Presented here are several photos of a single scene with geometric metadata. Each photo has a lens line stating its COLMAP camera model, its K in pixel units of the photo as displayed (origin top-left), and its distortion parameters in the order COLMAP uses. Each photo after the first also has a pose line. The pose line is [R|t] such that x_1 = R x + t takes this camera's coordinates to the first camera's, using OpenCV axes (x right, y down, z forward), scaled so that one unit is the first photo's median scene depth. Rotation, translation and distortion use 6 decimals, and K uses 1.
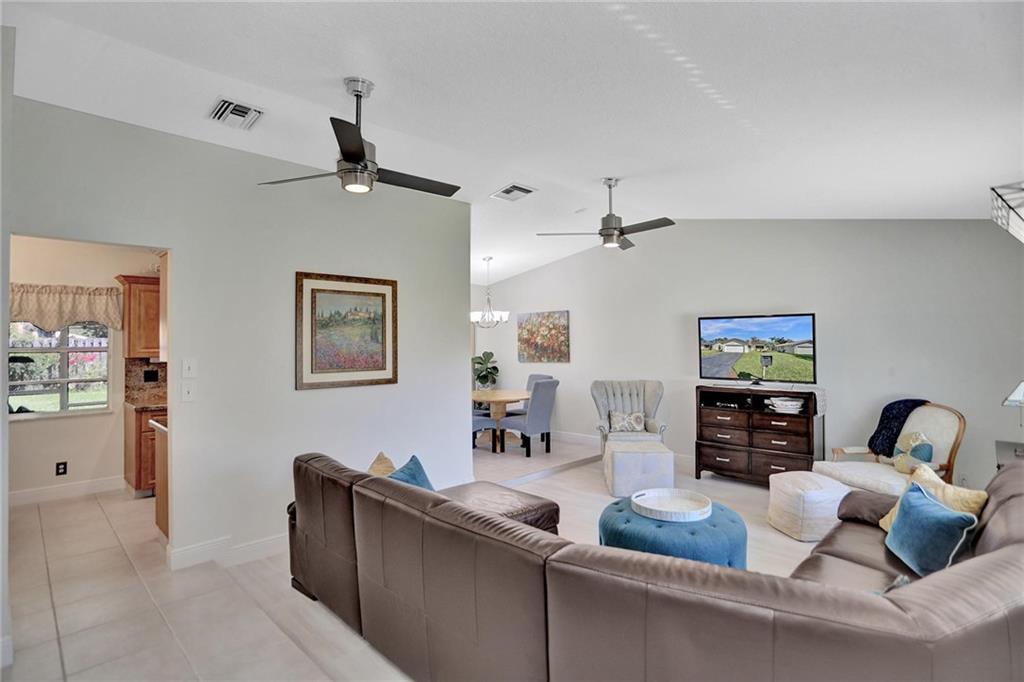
lens RADIAL K [[510.0, 0, 511.2], [0, 510.0, 333.9], [0, 0, 1]] dist [-0.070214, 0.031344]
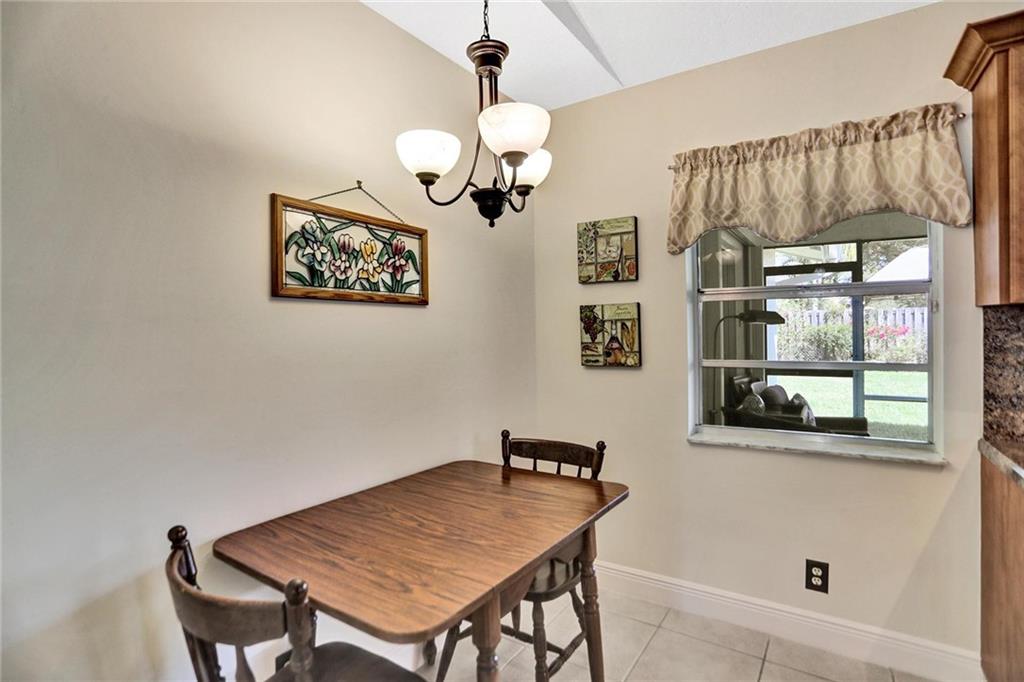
lens RADIAL K [[510.0, 0, 511.2], [0, 510.0, 333.9], [0, 0, 1]] dist [-0.070214, 0.031344]
pose [[0.189793, 0.013903, -0.981726, -0.548914], [0.032088, 0.999278, 0.020355, 0.051889], [0.981300, -0.035365, 0.189210, 0.662849]]
